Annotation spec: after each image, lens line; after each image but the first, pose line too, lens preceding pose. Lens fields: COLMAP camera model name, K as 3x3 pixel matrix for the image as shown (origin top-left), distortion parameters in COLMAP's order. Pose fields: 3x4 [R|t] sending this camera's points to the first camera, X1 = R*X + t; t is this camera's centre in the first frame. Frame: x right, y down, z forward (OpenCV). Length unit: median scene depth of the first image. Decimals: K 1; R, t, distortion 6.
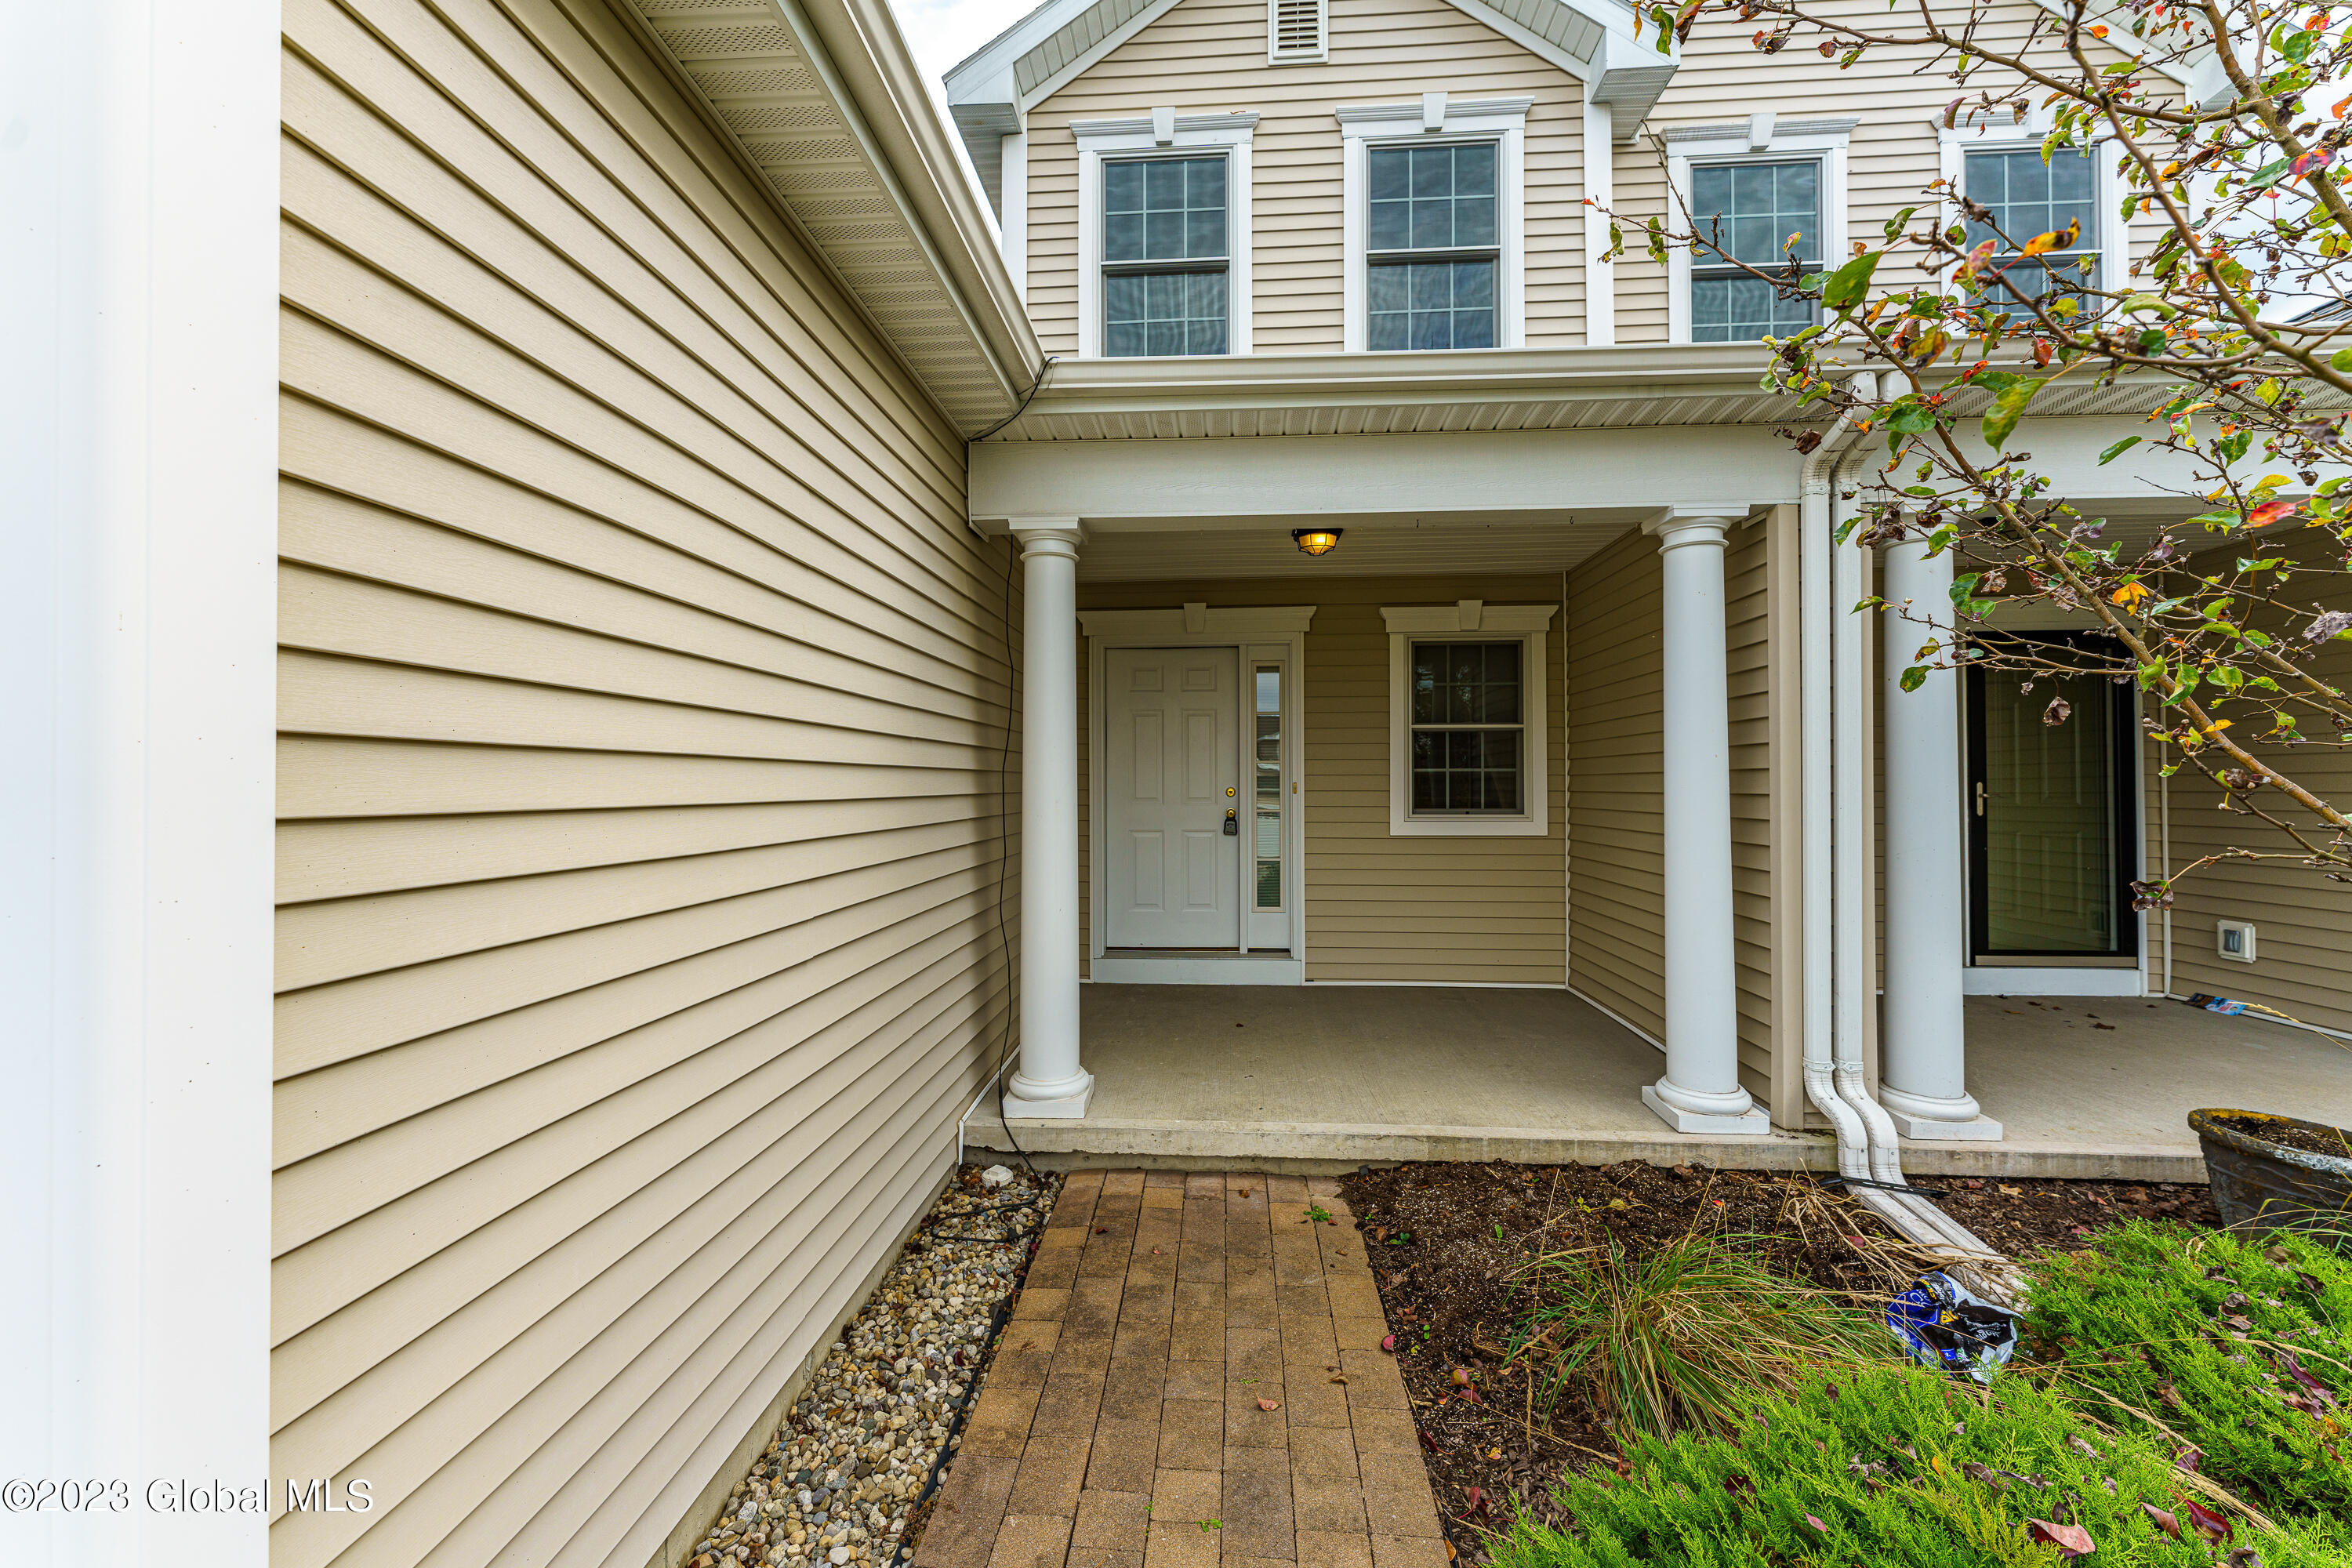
lens RADIAL K [[941.8, 0, 1176.0], [0, 941.8, 784.0], [0, 0, 1]] dist [0.003463, 0.000197]
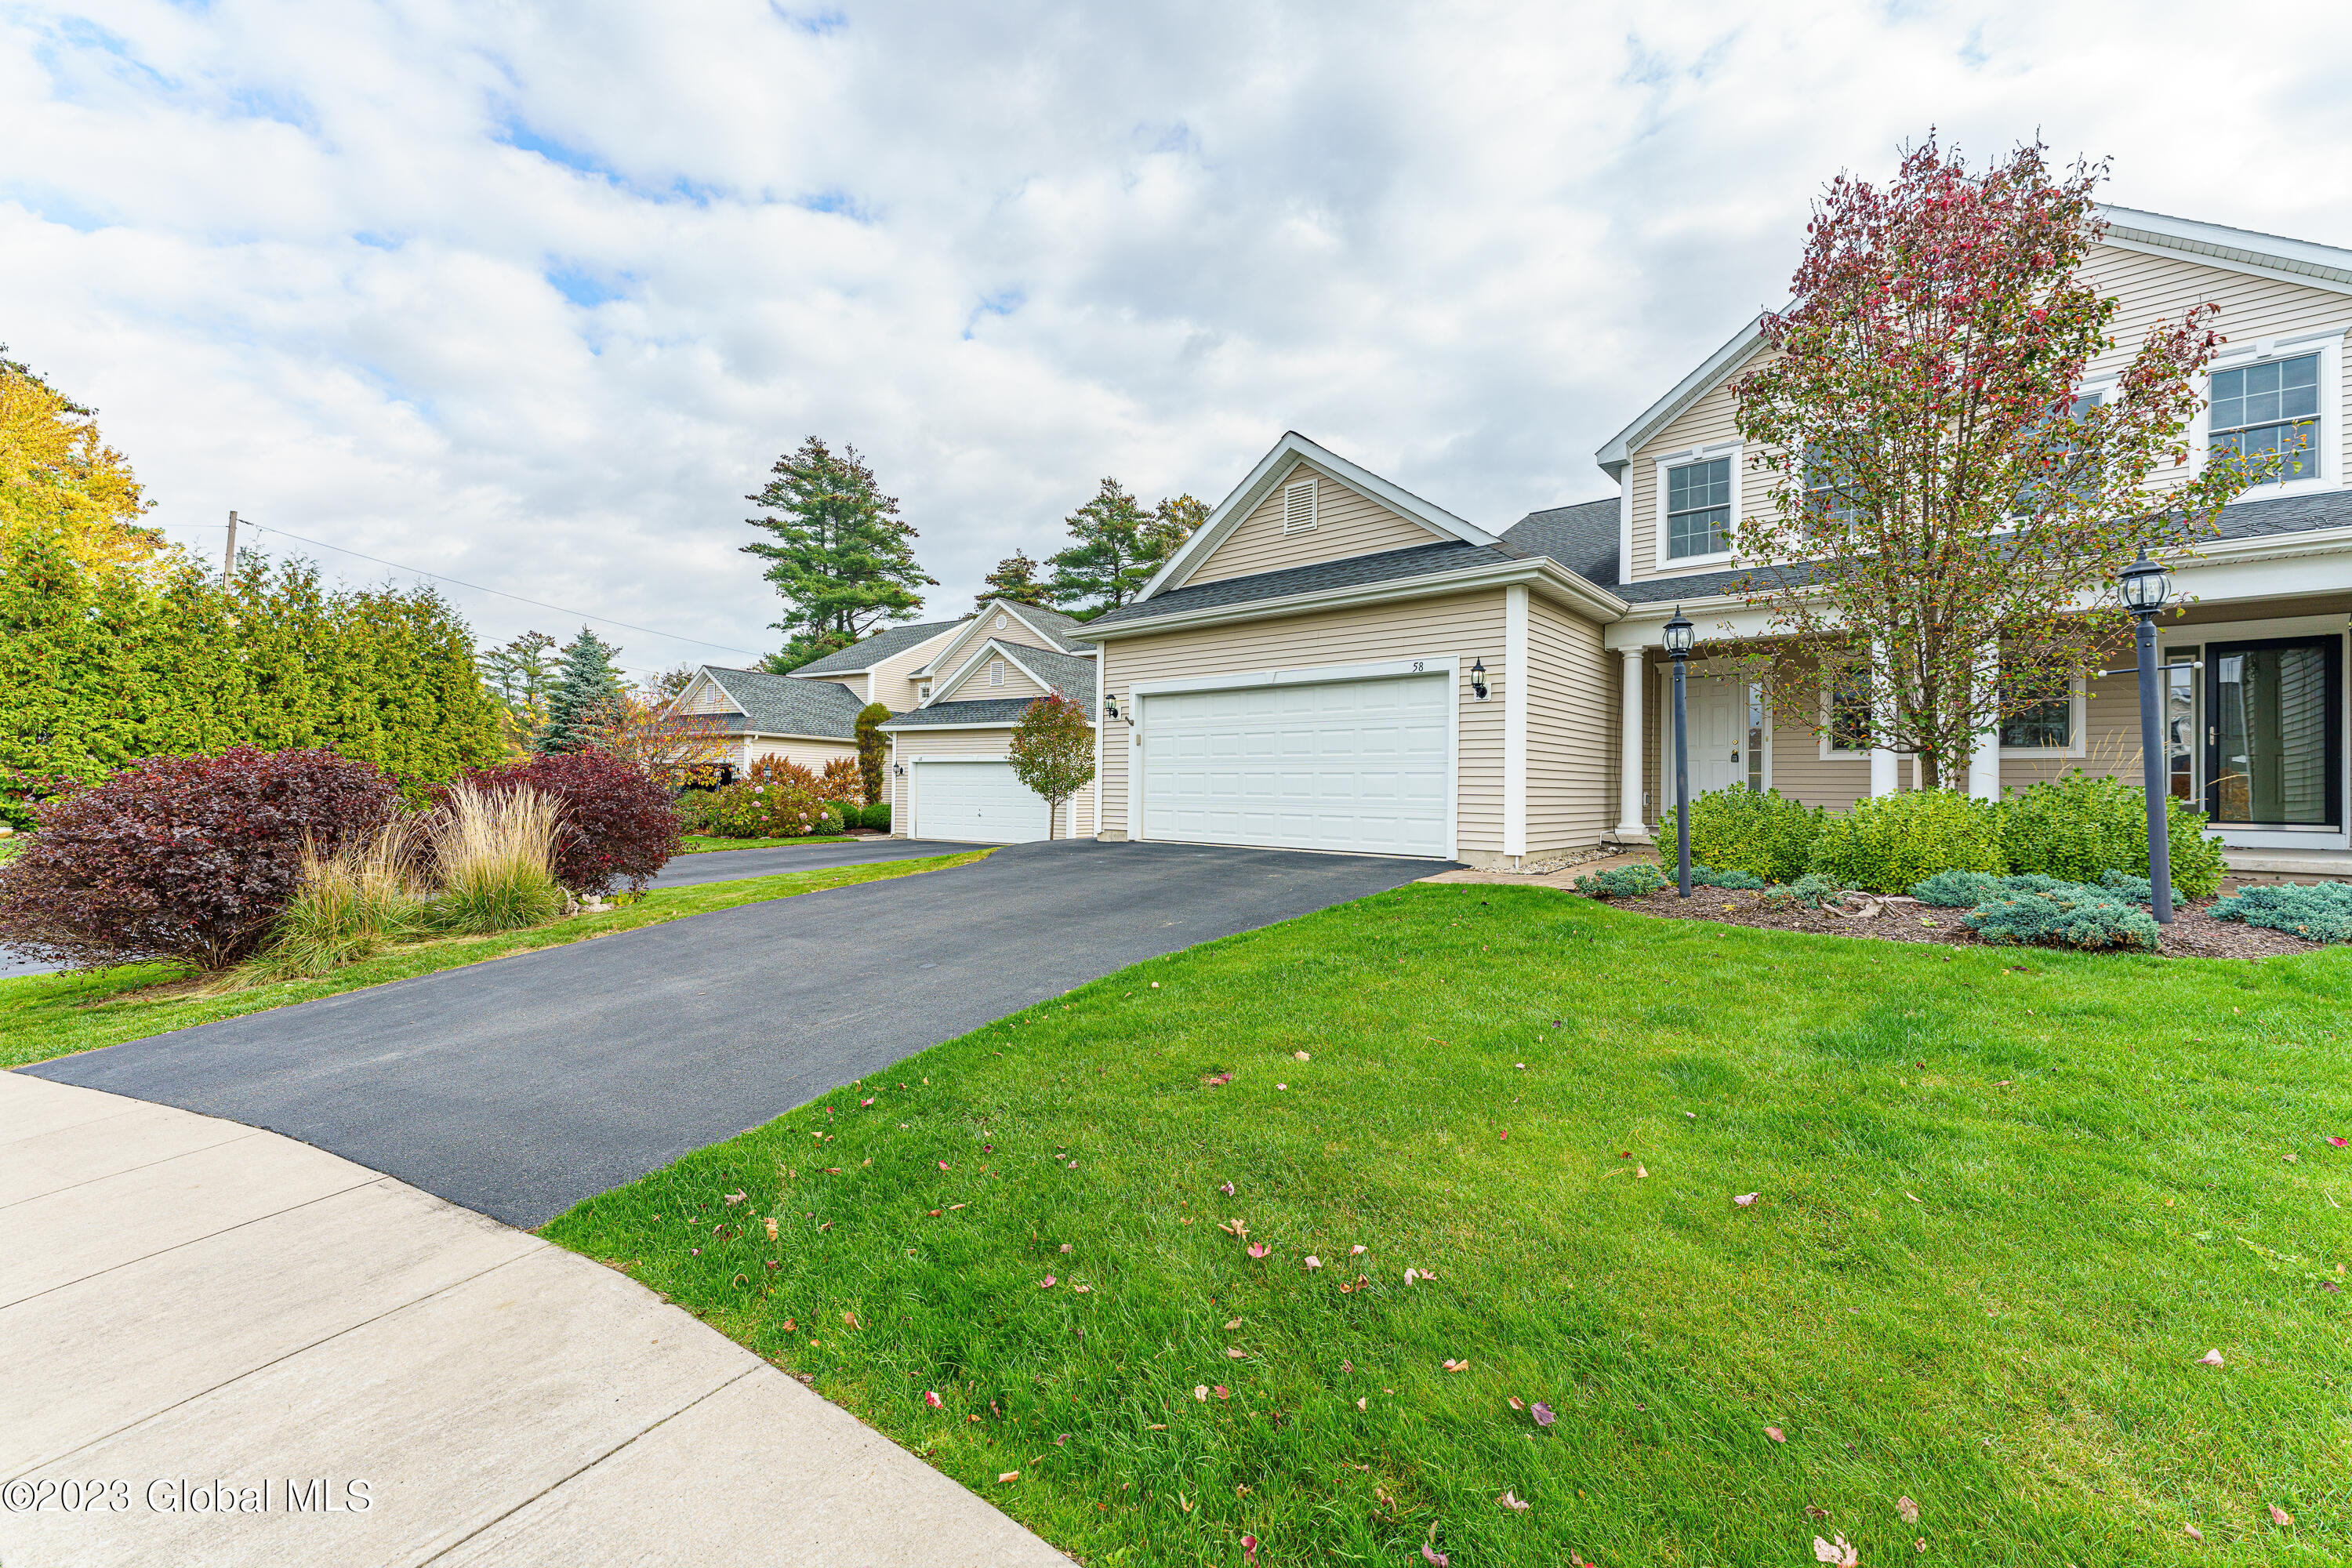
lens RADIAL K [[941.8, 0, 1176.0], [0, 941.8, 784.0], [0, 0, 1]] dist [0.003463, 0.000197]
pose [[0.807328, 0.015165, -0.589908, 0.324967], [-0.001765, 0.999727, 0.023284, 0.060657], [0.590100, -0.017757, 0.807135, -1.602049]]
